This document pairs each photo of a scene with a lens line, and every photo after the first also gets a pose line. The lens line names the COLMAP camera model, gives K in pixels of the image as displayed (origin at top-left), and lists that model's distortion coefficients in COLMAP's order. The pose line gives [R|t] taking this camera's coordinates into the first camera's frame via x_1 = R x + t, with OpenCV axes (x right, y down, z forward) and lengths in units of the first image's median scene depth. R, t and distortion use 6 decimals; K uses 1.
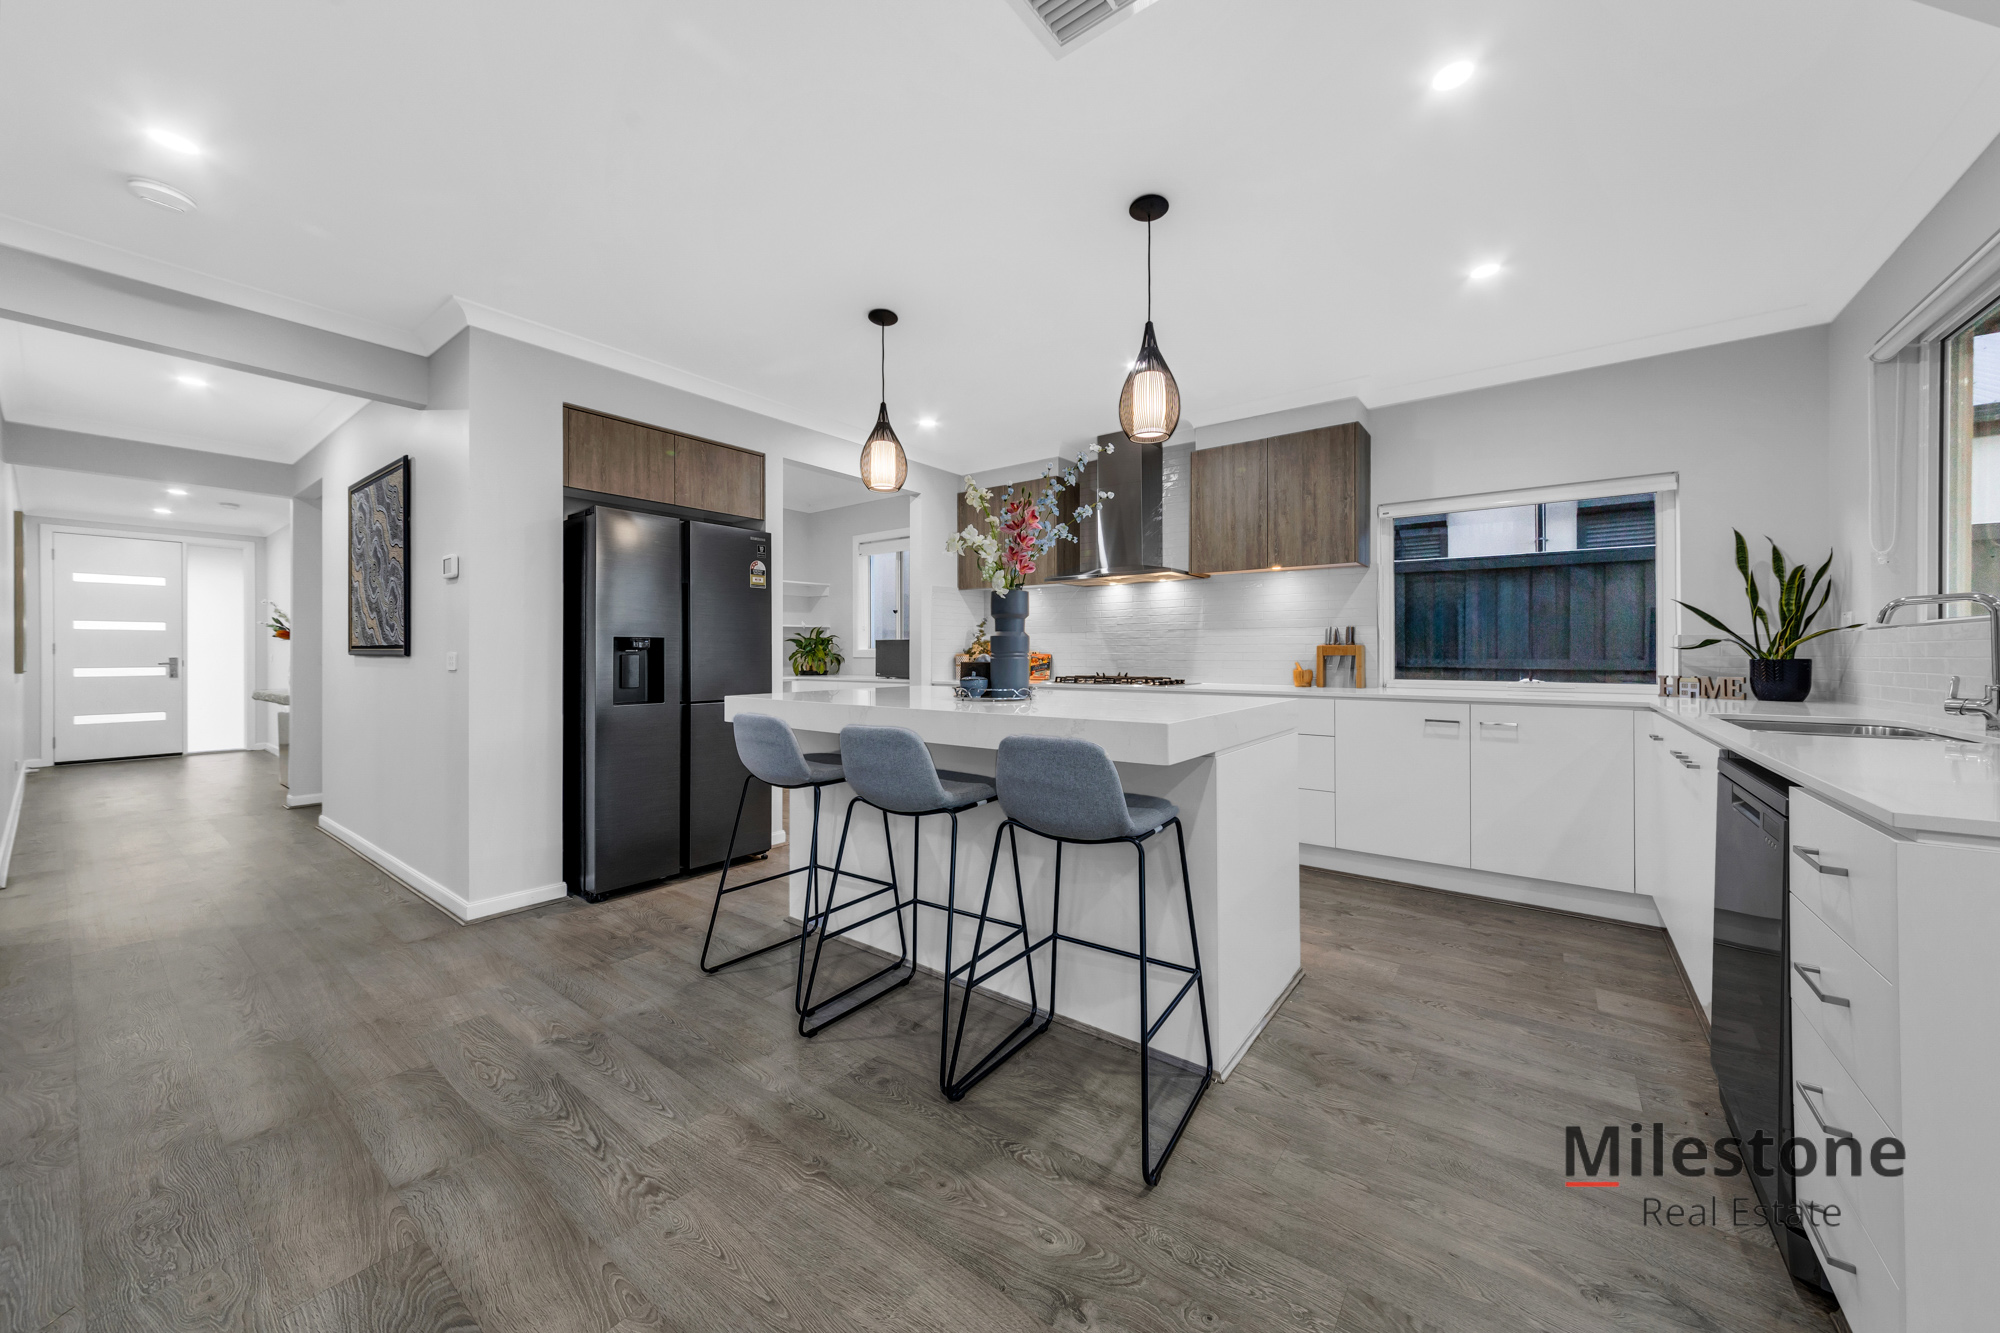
lens RADIAL K [[709.6, 0, 1010.4], [0, 709.6, 650.6], [0, 0, 1]] dist [0.001919, 0.000896]
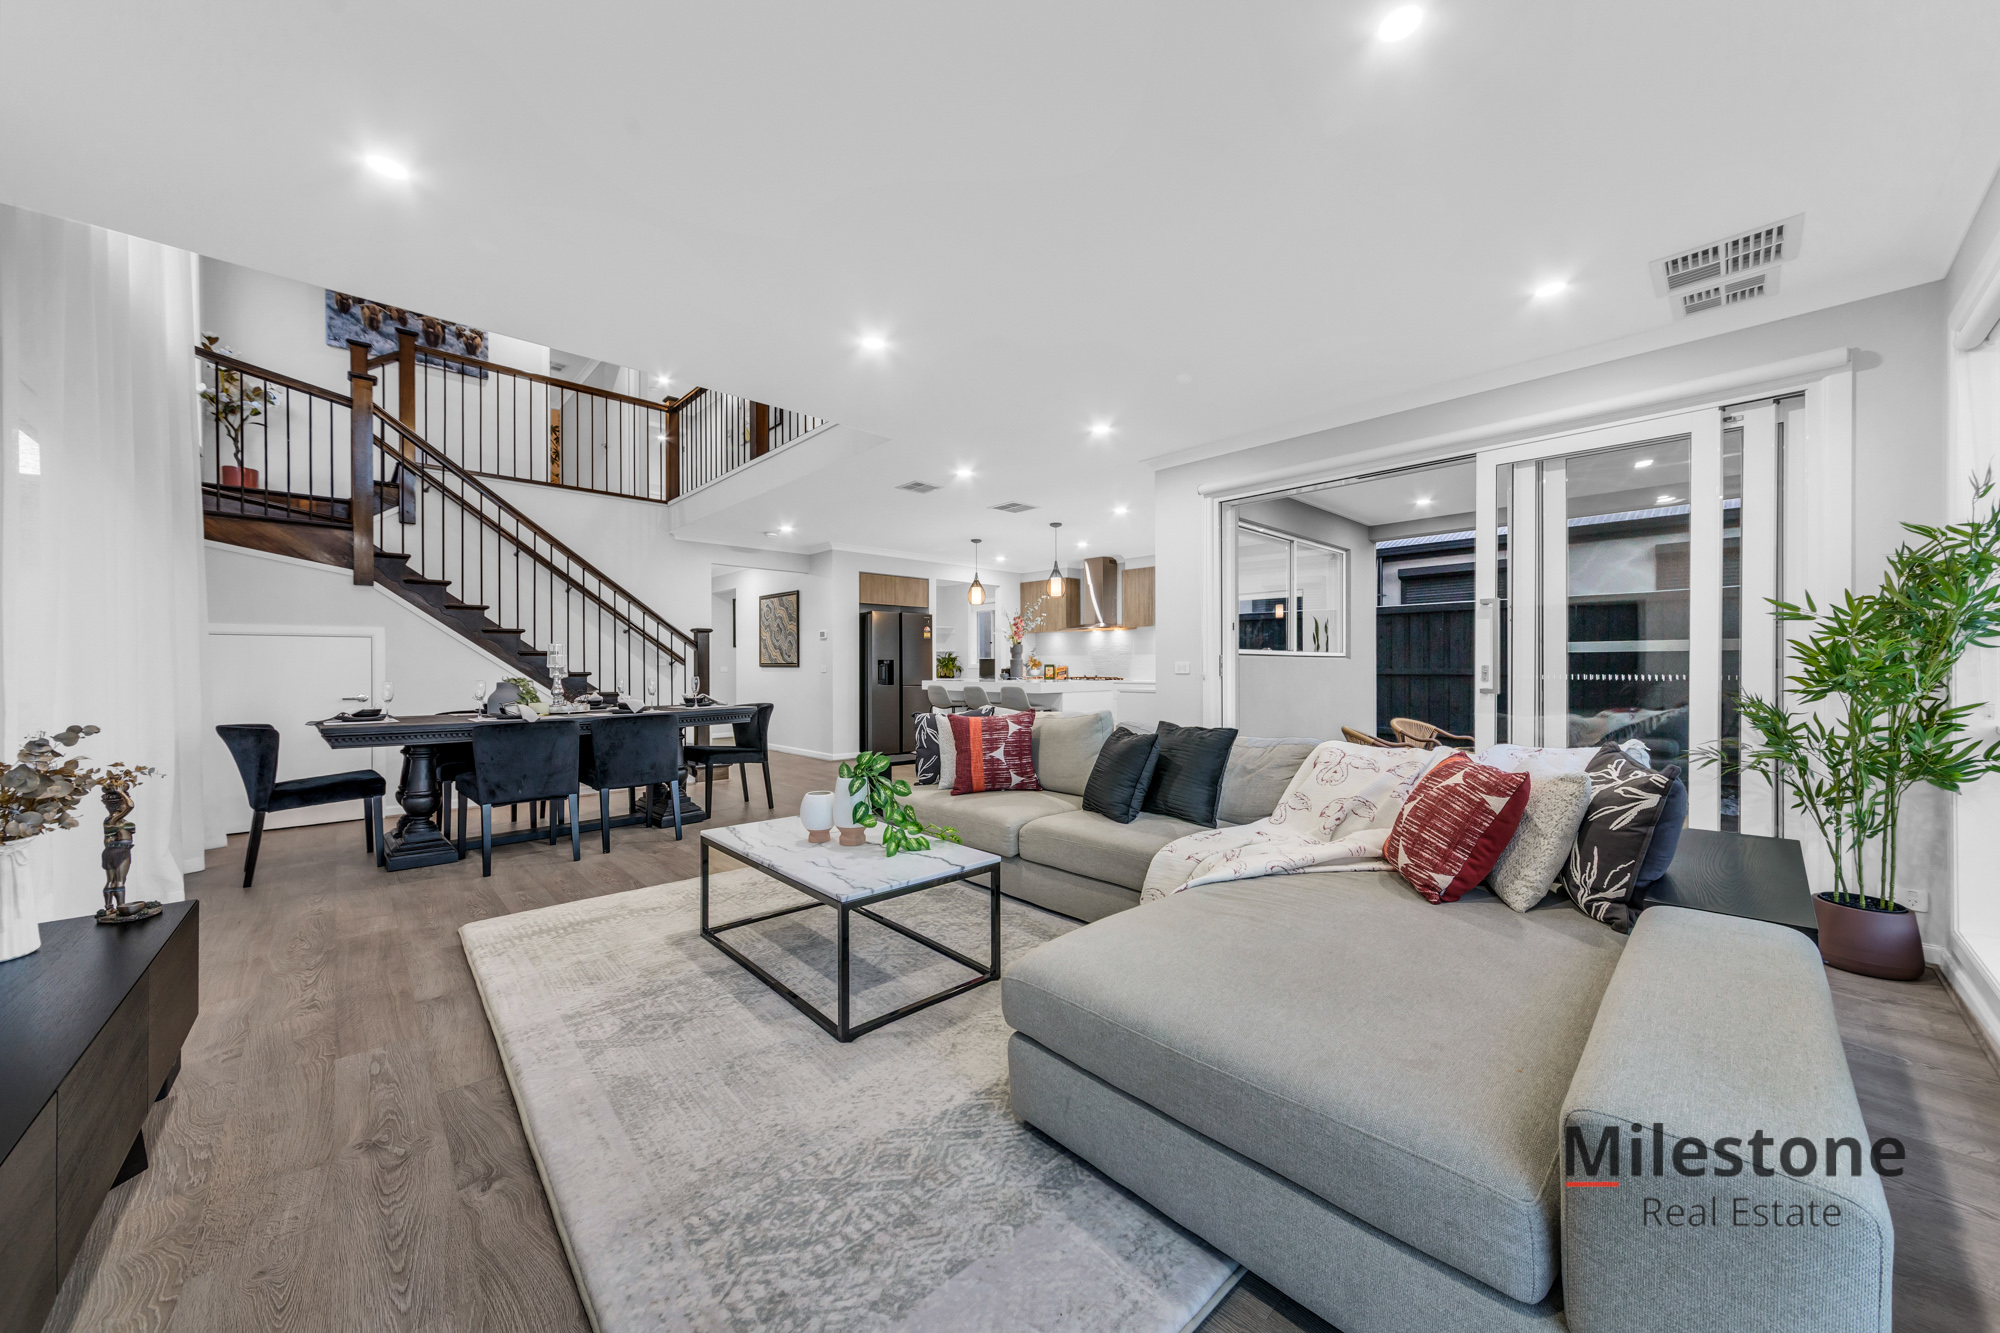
lens RADIAL K [[709.6, 0, 1005.0], [0, 709.6, 666.9], [0, 0, 1]] dist [0.001919, 0.000896]
pose [[0.984622, -0.000993, -0.174698, 0.322435], [0.001933, 0.999985, 0.005213, -0.004563], [0.174690, -0.005470, 0.984608, -1.318449]]
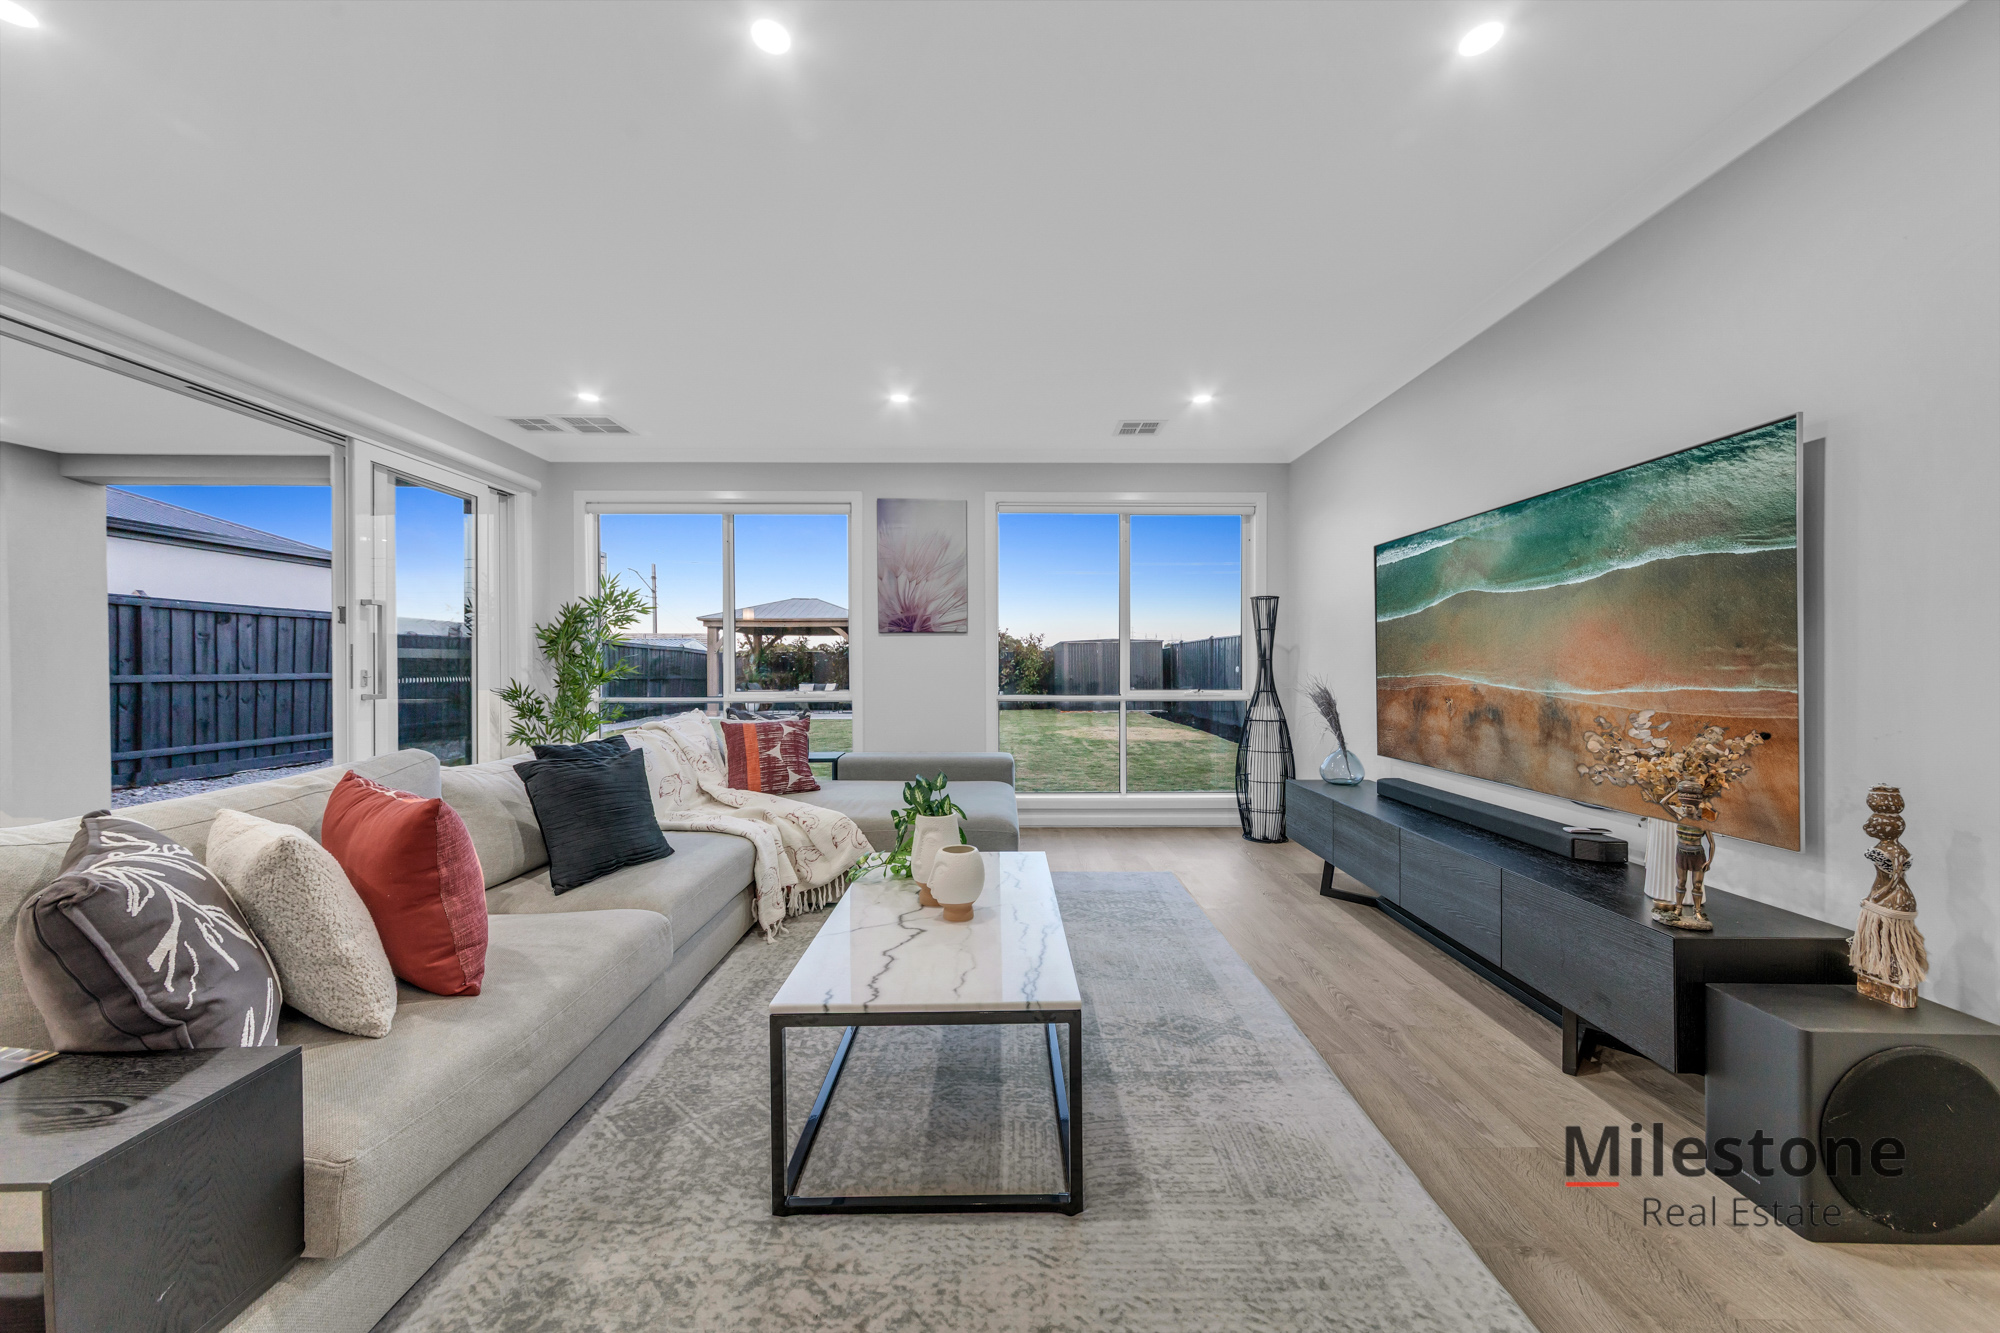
lens RADIAL K [[709.6, 0, 1004.2], [0, 709.6, 661.4], [0, 0, 1]] dist [0.001919, 0.000896]
pose [[-0.612280, 0.006992, 0.790610, -0.421915], [0.002309, 0.999972, -0.007056, -0.002468], [-0.790638, -0.002495, -0.612279, -0.341975]]
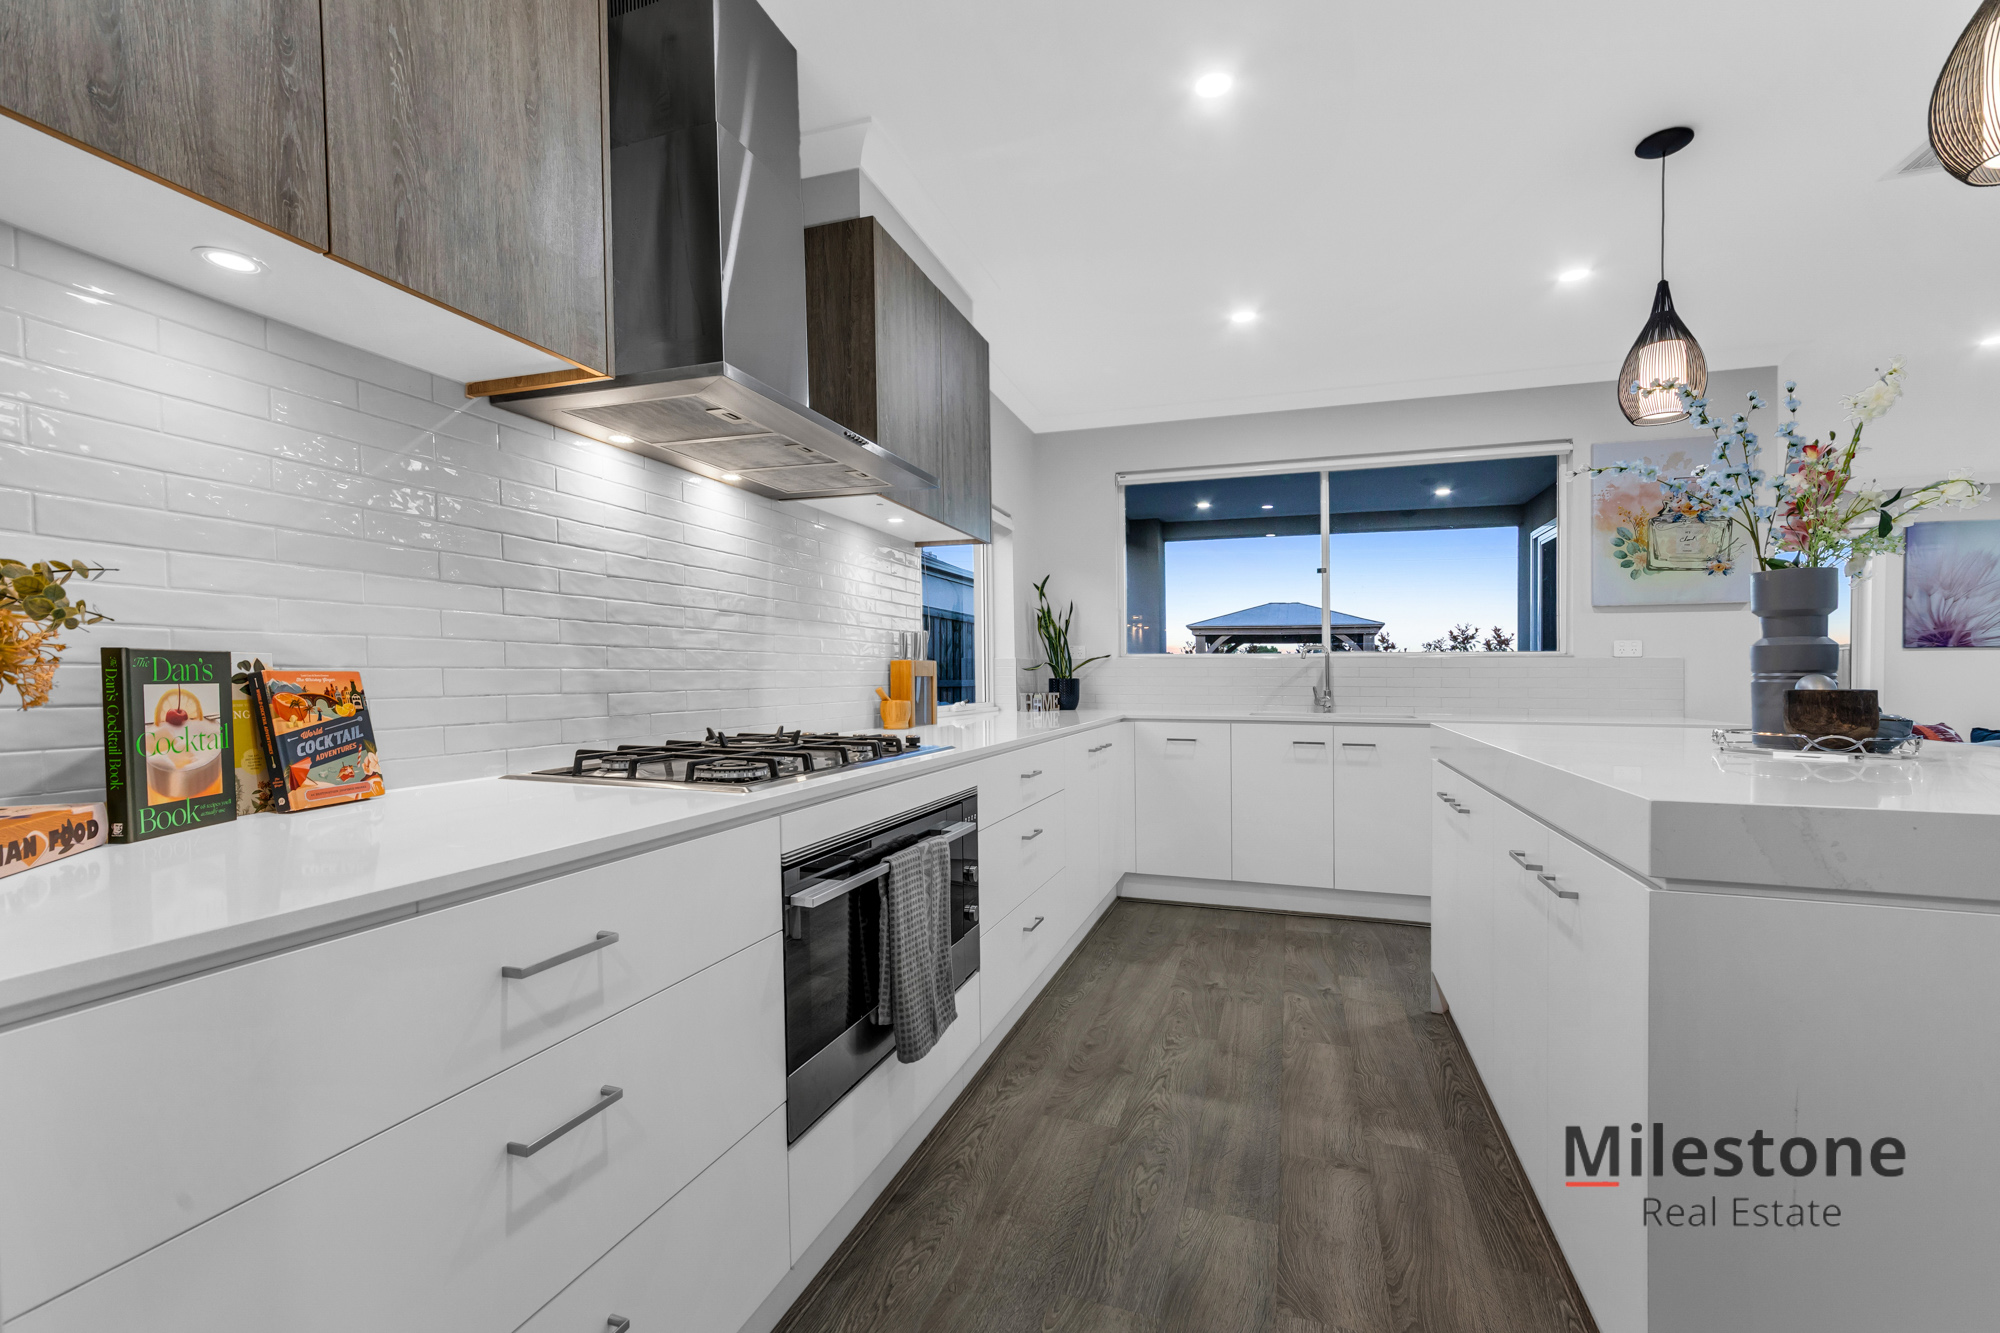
lens RADIAL K [[865.6, 0, 993.9], [0, 865.6, 702.0], [0, 0, 1]] dist [0.001451, -0.000074]
pose [[-0.301375, -0.029708, 0.953043, -0.335916], [-0.007855, 0.999558, 0.028674, 0.007257], [-0.953473, 0.001155, -0.301475, 1.263065]]
